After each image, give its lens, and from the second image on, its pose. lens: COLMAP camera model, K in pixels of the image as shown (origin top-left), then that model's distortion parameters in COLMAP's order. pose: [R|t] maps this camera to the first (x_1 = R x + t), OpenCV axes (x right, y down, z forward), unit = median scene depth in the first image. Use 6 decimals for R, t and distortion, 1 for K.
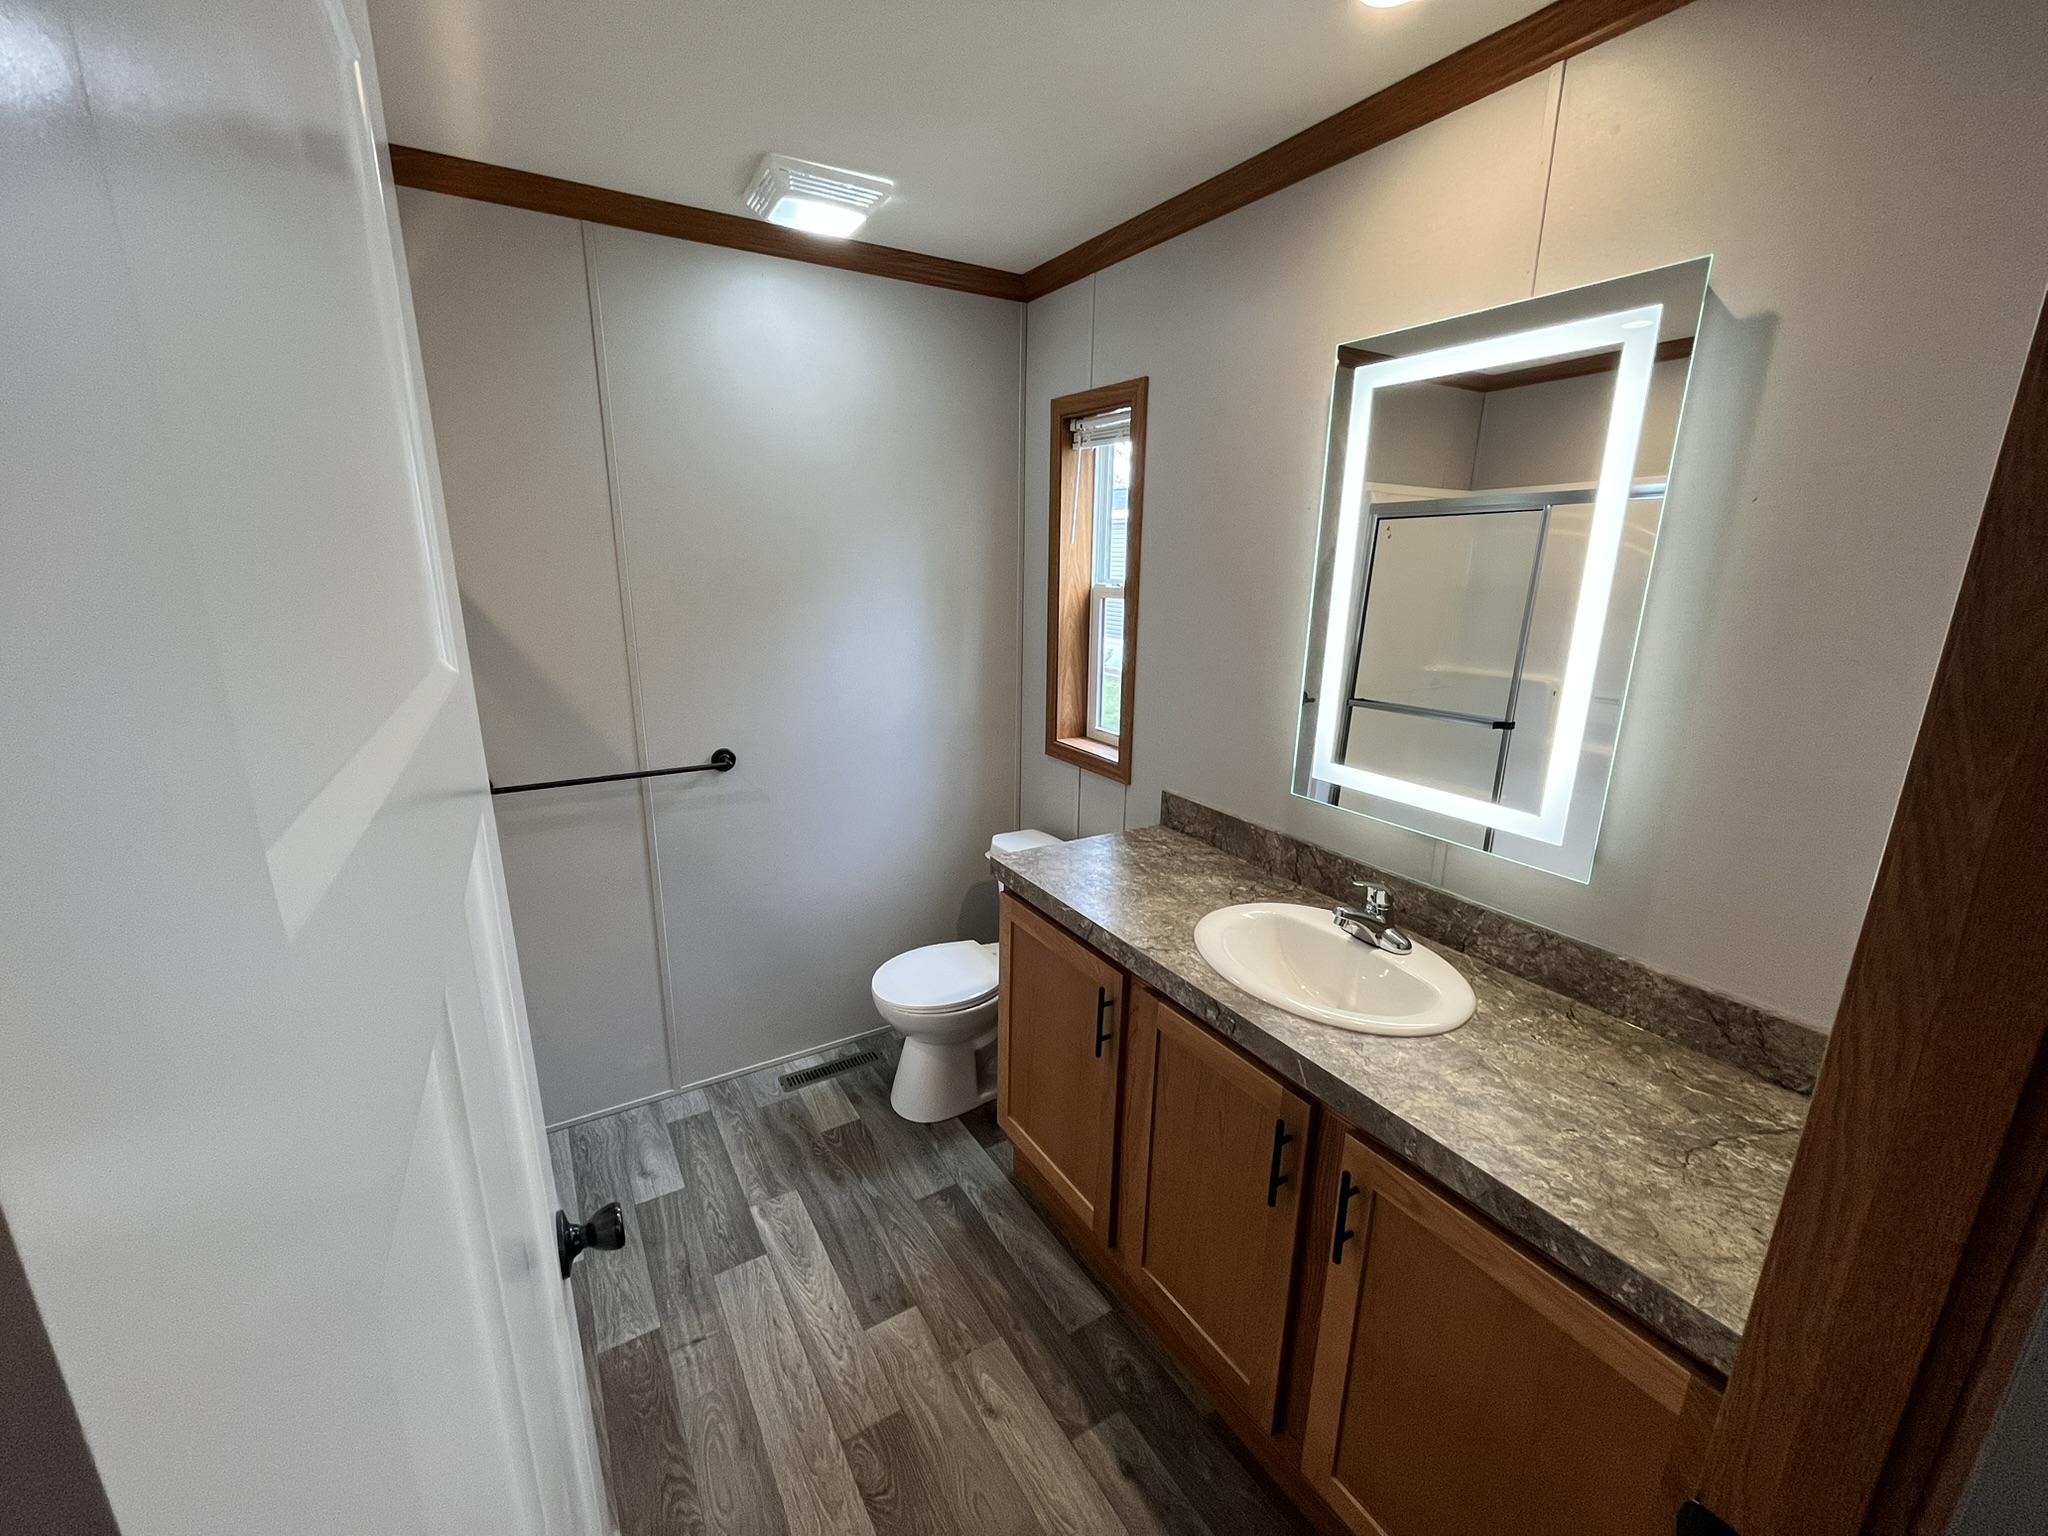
lens RADIAL K [[838.7, 0, 1018.1], [0, 838.7, 769.6], [0, 0, 1]] dist [-0.001860, -0.000092]
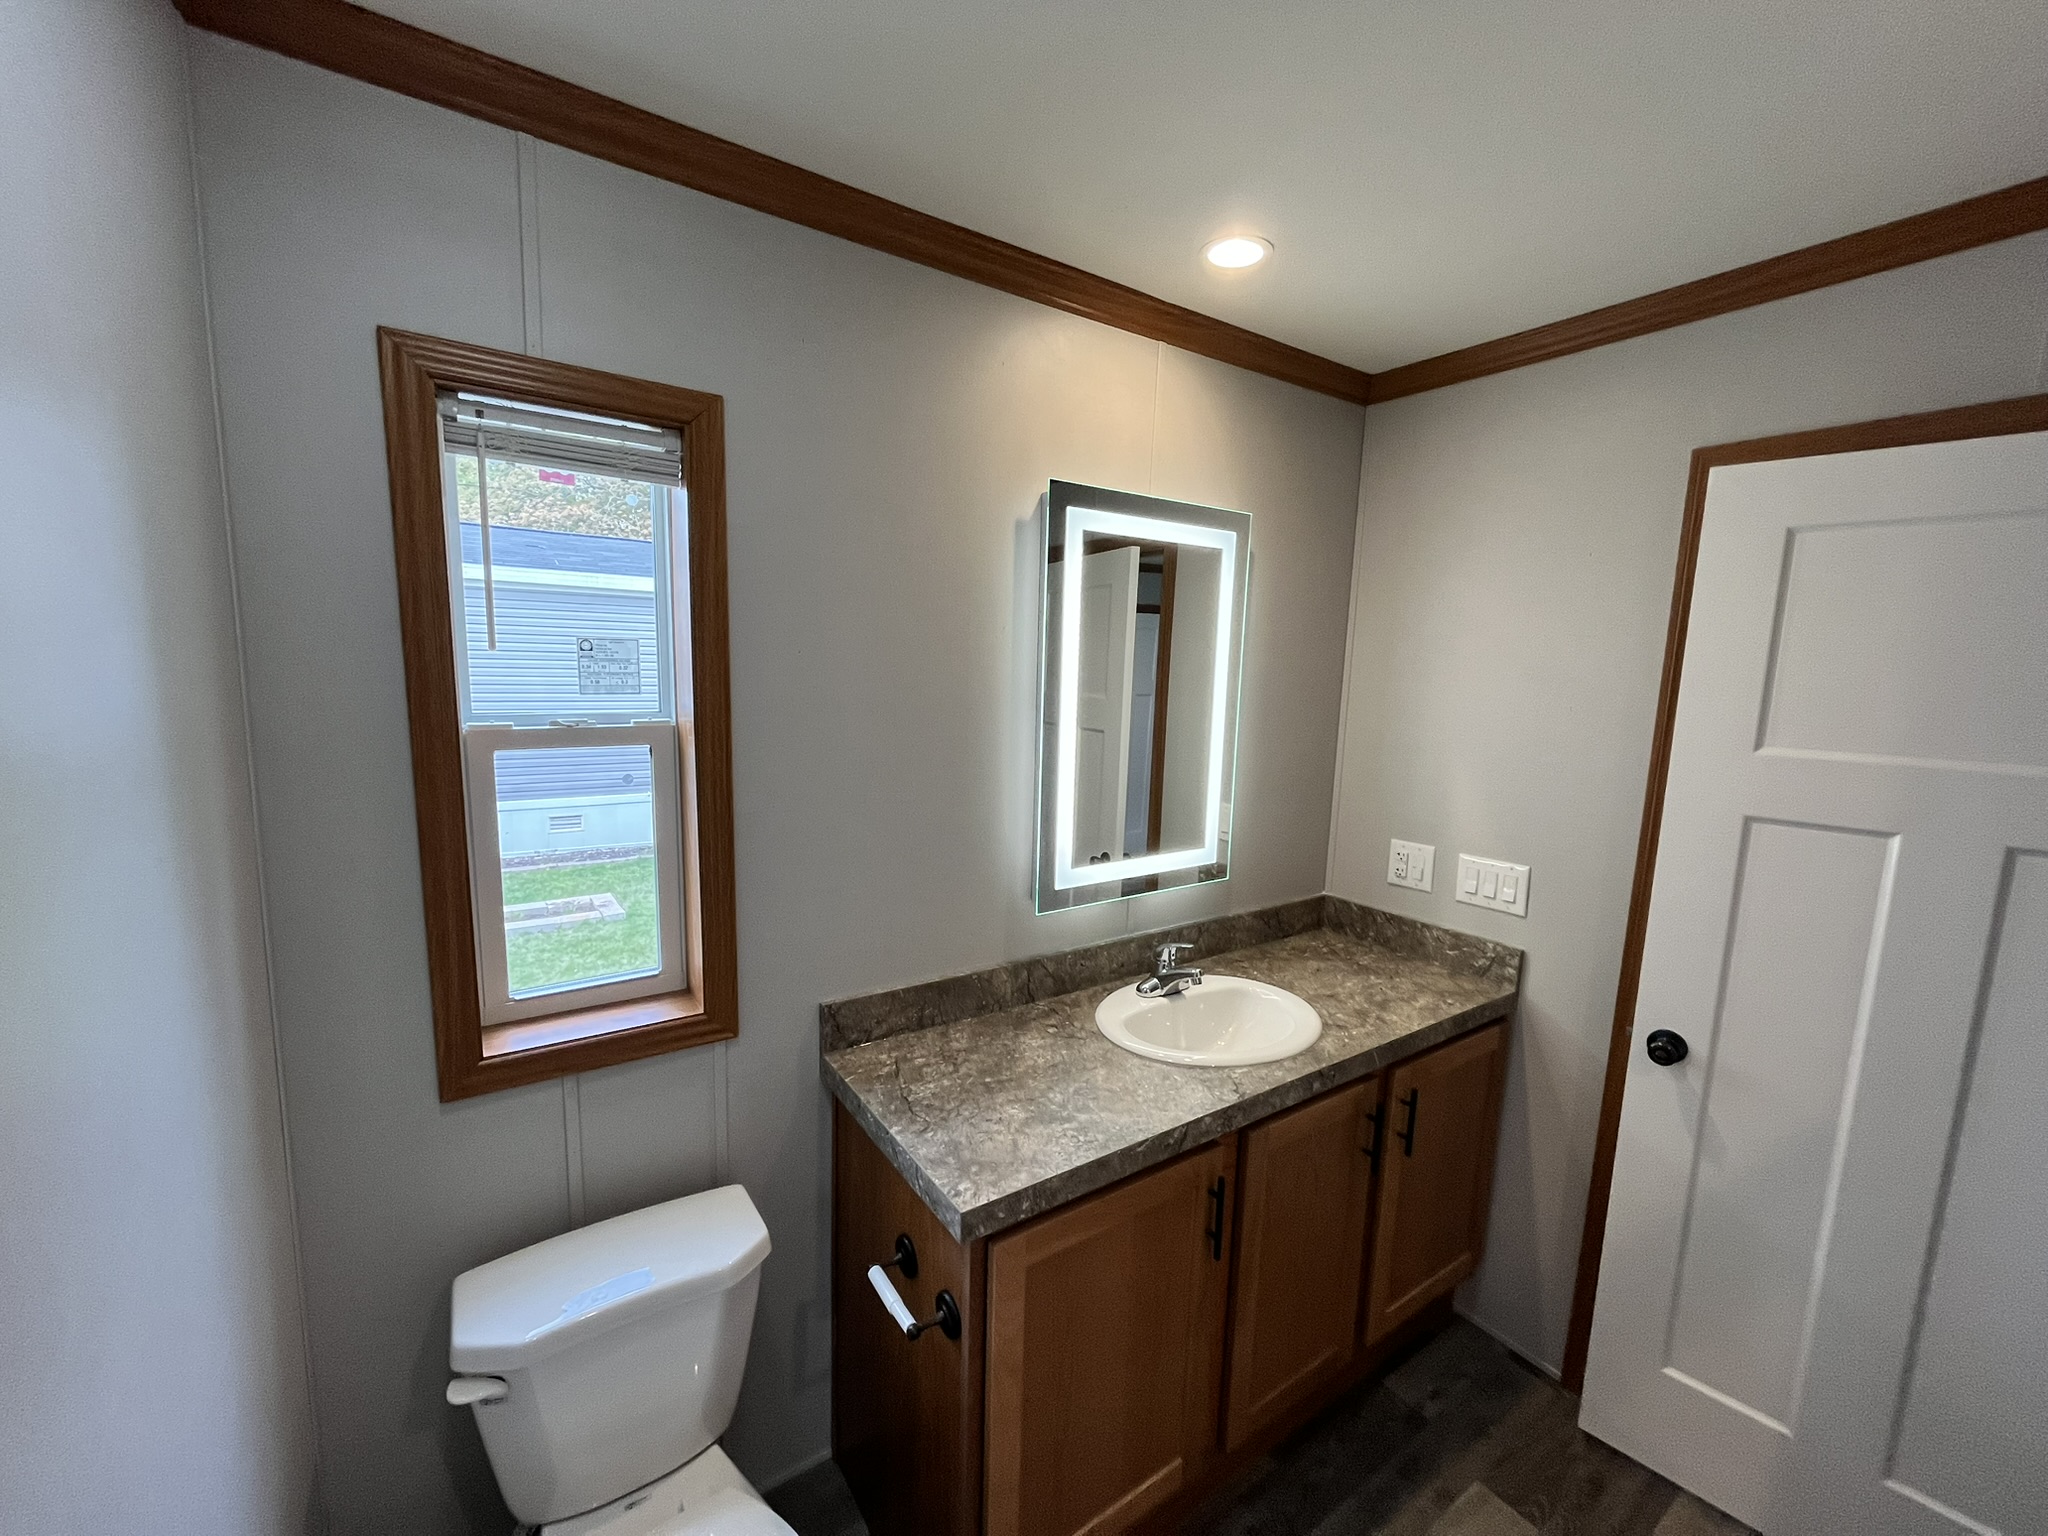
lens RADIAL K [[817.9, 0, 1024.0], [0, 817.9, 768.0], [0, 0, 1]] dist [0.000745, -0.000043]
pose [[-0.051287, -0.140411, 0.988764, -0.633236], [0.226560, 0.962618, 0.148449, -0.301678], [-0.972646, 0.231628, -0.017558, 1.071996]]
